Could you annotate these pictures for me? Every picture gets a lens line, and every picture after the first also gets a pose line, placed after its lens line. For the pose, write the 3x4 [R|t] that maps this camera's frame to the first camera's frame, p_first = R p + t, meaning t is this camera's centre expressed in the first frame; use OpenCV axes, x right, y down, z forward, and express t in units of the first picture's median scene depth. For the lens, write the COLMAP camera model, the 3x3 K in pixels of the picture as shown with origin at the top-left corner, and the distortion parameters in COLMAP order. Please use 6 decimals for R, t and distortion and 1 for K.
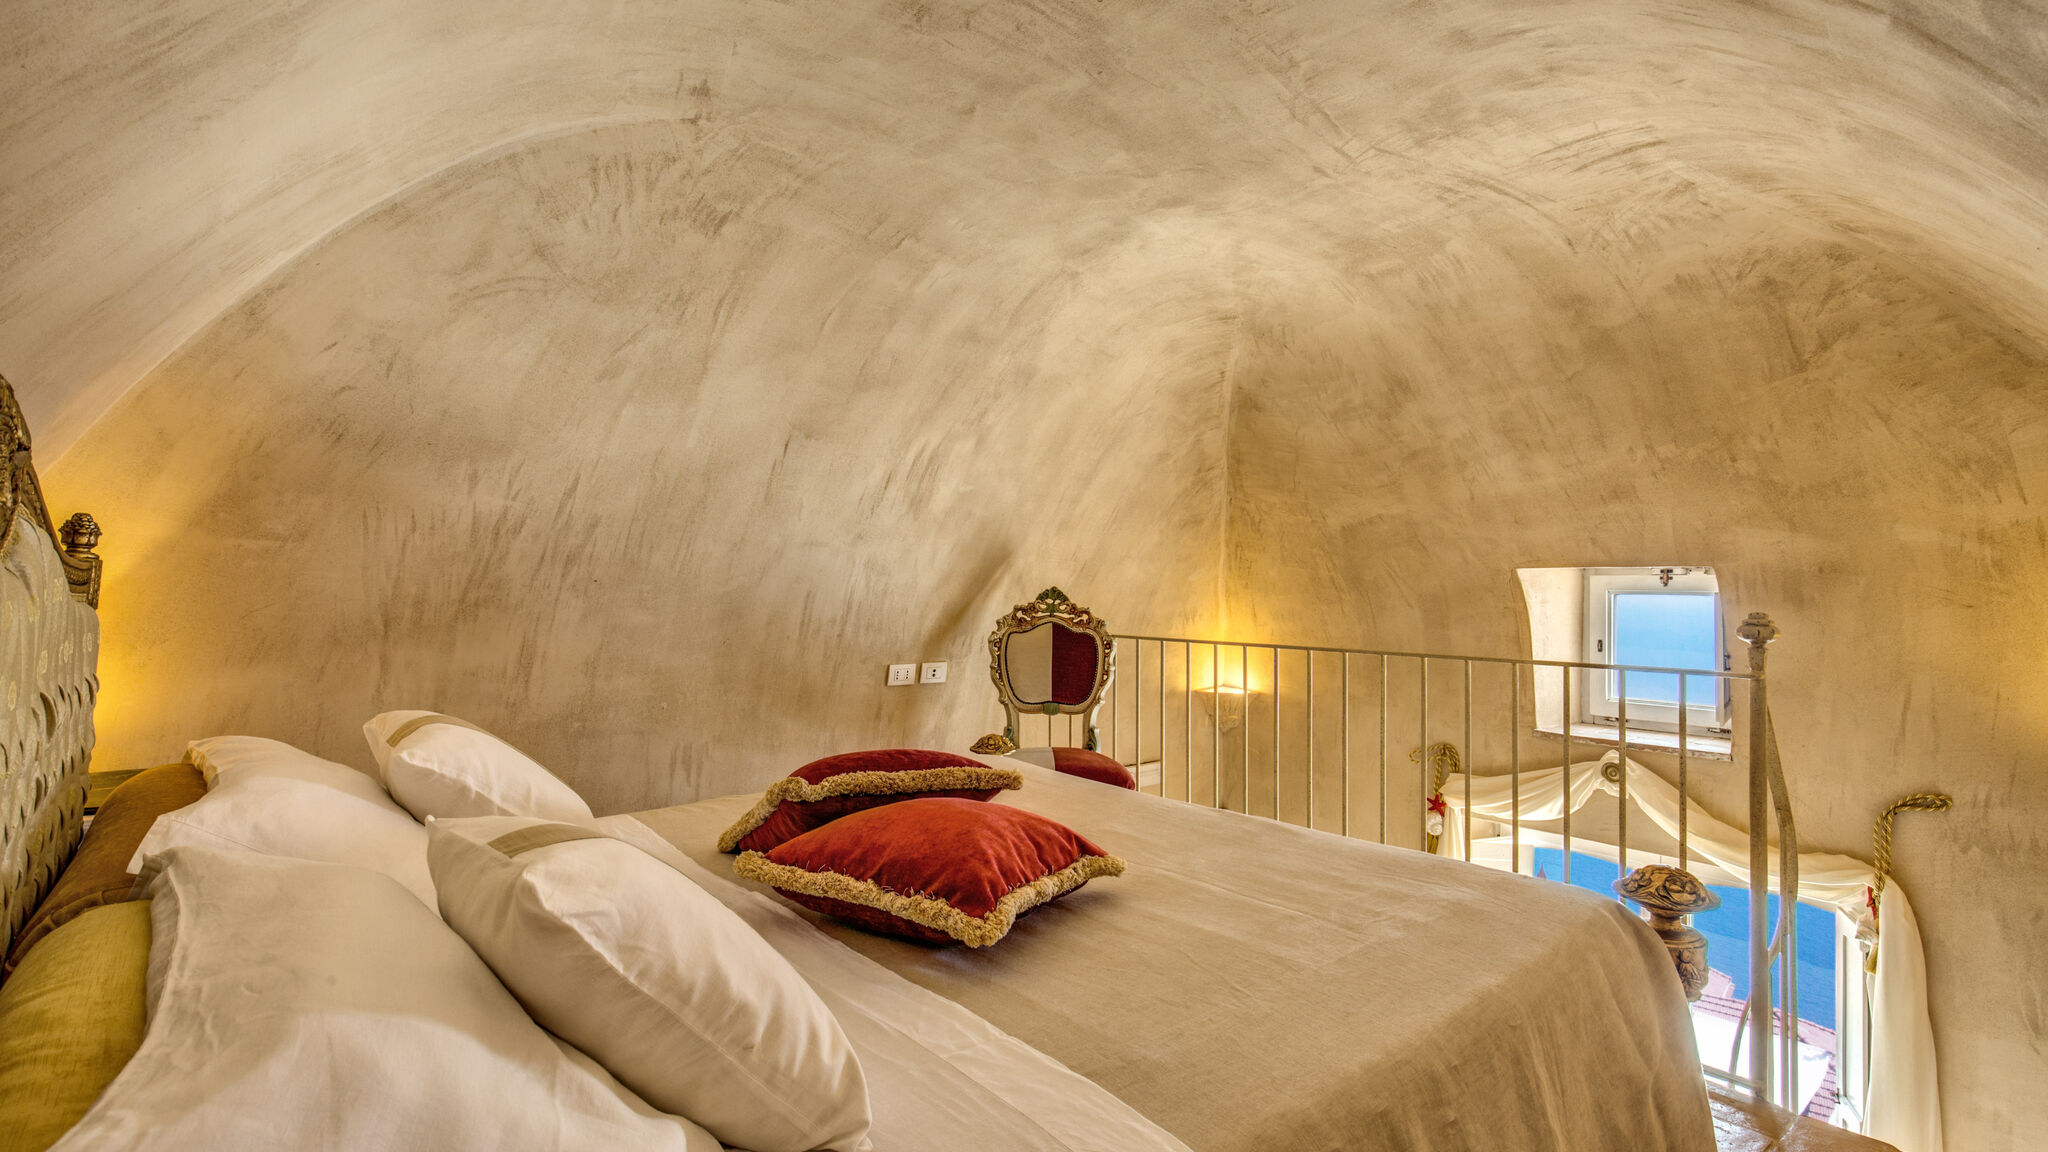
lens RADIAL K [[960.1, 0, 1025.1], [0, 960.1, 580.2], [0, 0, 1]] dist [-0.003521, -0.000320]
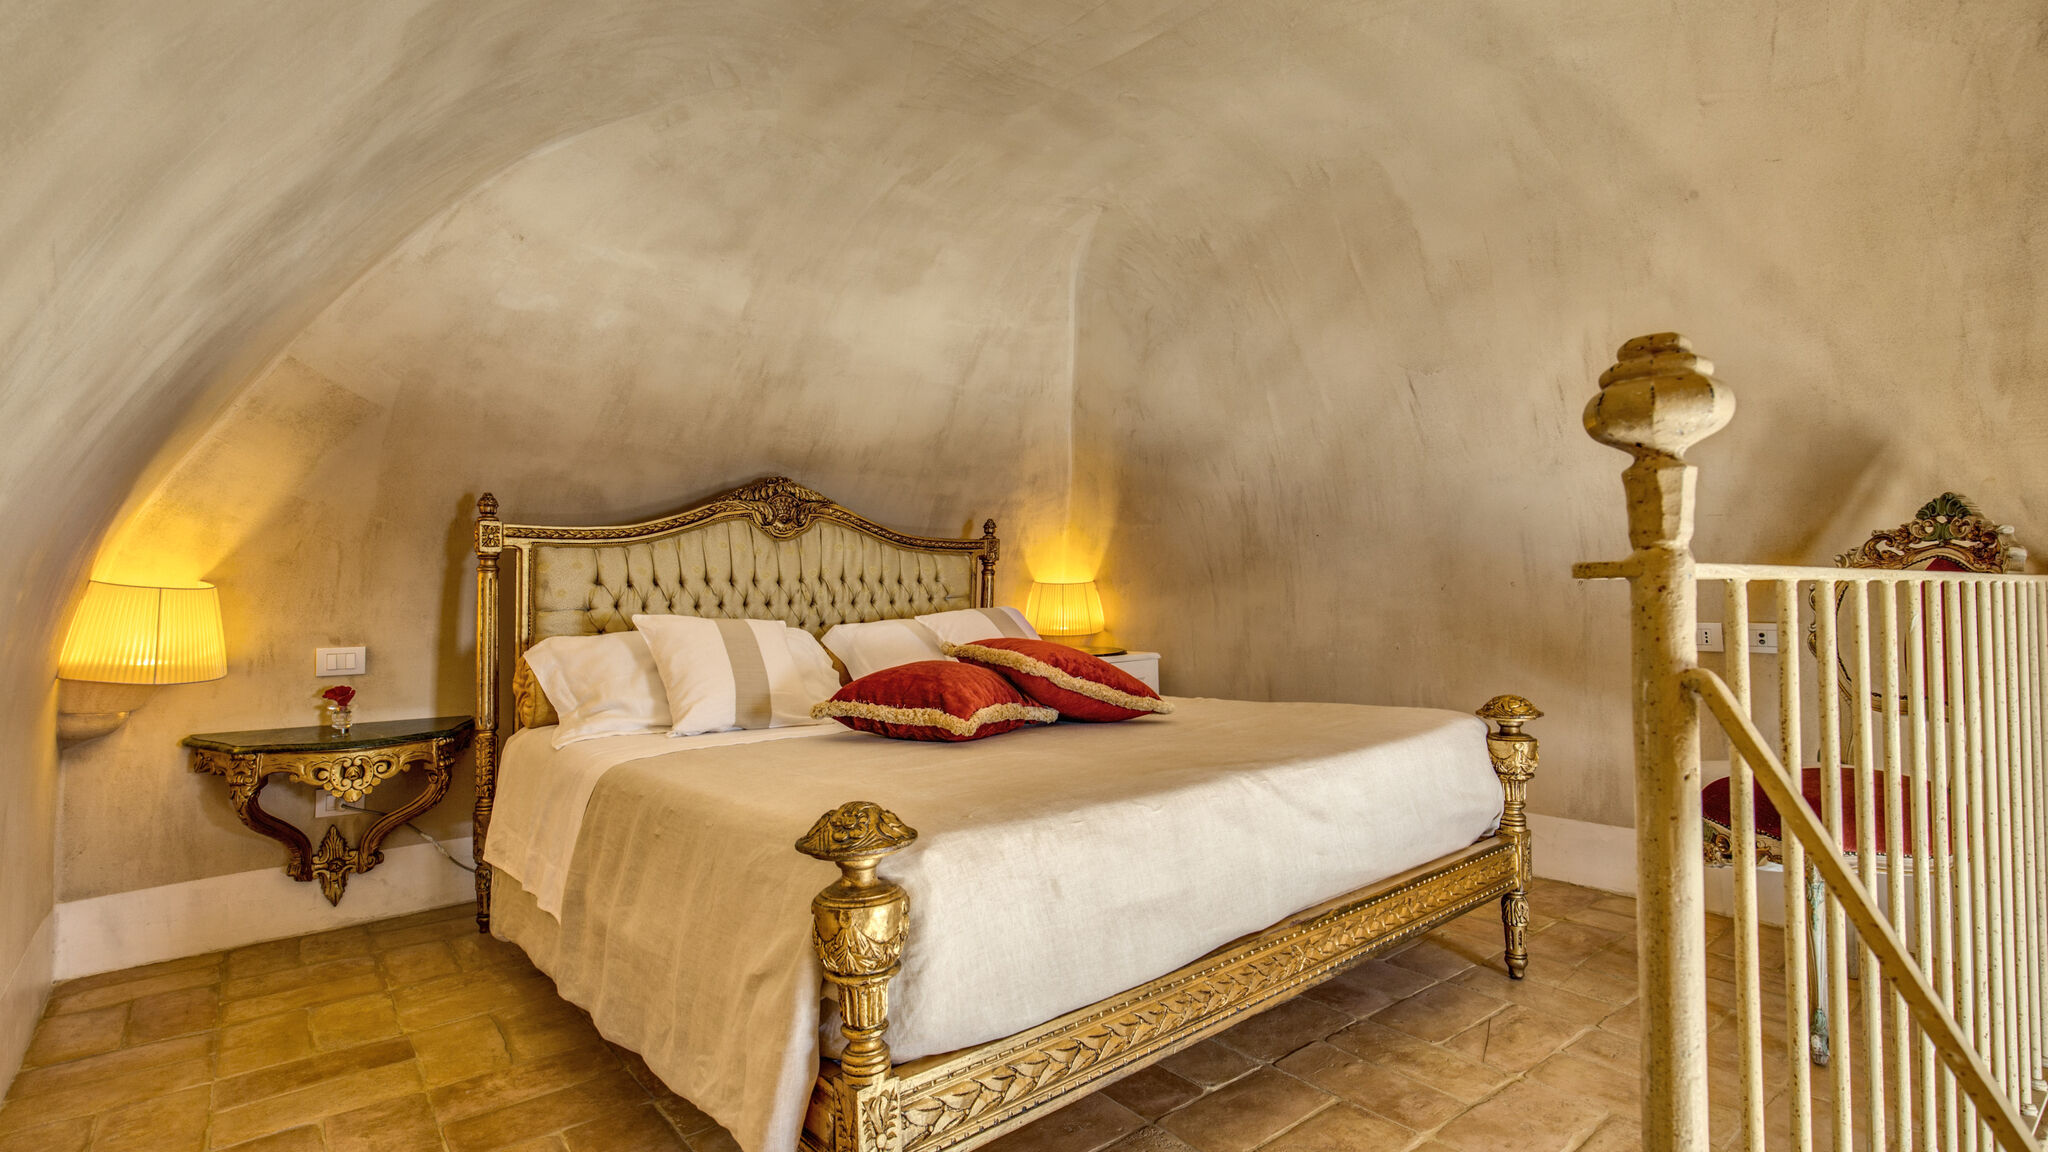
lens RADIAL K [[960.1, 0, 1025.1], [0, 960.1, 580.2], [0, 0, 1]] dist [-0.003521, -0.000320]
pose [[0.023784, -0.048723, -0.998529, 0.743936], [-0.012022, 0.998725, -0.049019, 0.118783], [0.999645, 0.013170, 0.023168, 0.568115]]
